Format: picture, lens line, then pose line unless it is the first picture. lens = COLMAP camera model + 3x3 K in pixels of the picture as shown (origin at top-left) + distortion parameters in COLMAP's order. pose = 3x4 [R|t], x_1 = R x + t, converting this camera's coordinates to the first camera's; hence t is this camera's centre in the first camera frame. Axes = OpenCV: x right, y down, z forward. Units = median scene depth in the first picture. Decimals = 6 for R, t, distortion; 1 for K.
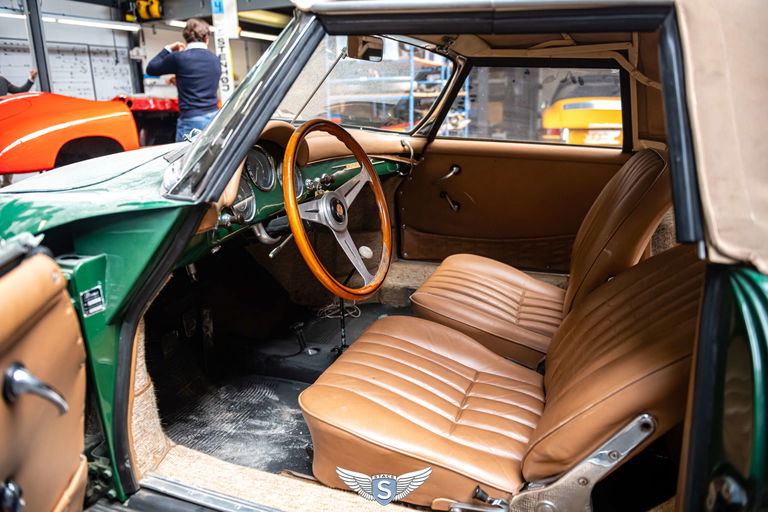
lens RADIAL K [[551.4, 0, 384.0], [0, 551.4, 256.0], [0, 0, 1]] dist [-0.046751, 0.003839]
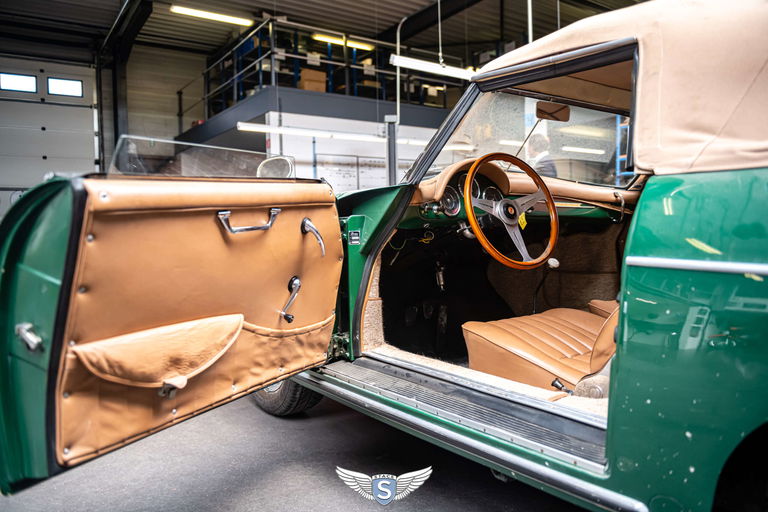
lens RADIAL K [[595.9, 0, 384.0], [0, 595.9, 256.0], [0, 0, 1]] dist [0.001072, 0.000396]
pose [[0.836386, 0.029490, -0.547347, 0.524498], [-0.155484, 0.970301, -0.185314, 0.391739], [0.525626, 0.240098, 0.816131, -0.474702]]
